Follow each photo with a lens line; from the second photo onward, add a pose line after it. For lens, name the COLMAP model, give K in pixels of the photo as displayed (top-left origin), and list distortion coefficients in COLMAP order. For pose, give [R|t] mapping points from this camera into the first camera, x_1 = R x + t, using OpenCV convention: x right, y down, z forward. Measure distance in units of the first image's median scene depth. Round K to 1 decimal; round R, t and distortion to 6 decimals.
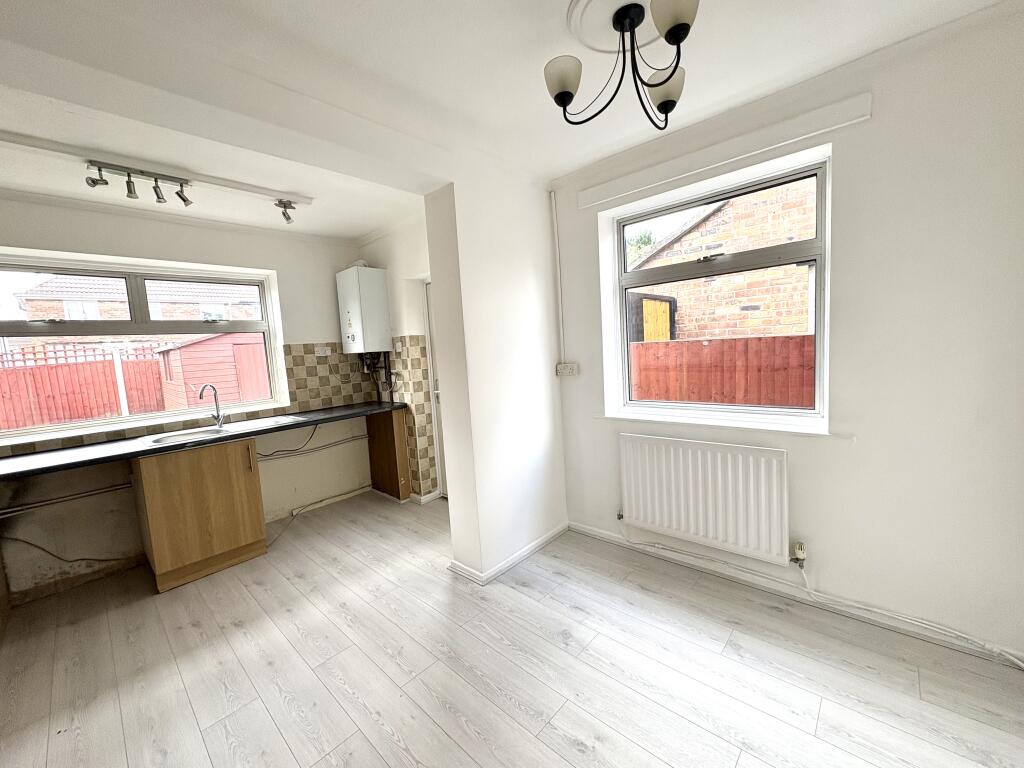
lens RADIAL K [[406.2, 0, 513.7], [0, 406.2, 384.2], [0, 0, 1]] dist [-0.001262, 0.000249]
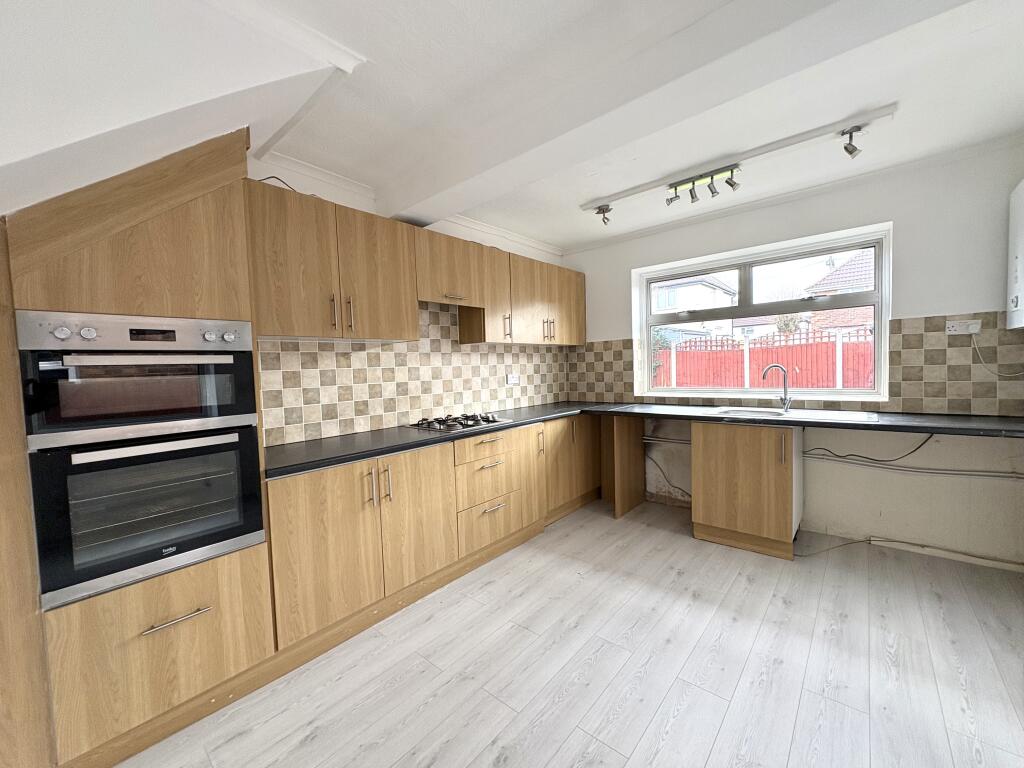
lens RADIAL K [[406.2, 0, 513.7], [0, 406.2, 384.2], [0, 0, 1]] dist [-0.001262, 0.000249]
pose [[0.032088, 0.105579, -0.993893, 0.172159], [-0.061814, 0.992711, 0.103458, -0.014011], [0.997572, 0.058117, 0.038381, 0.287608]]
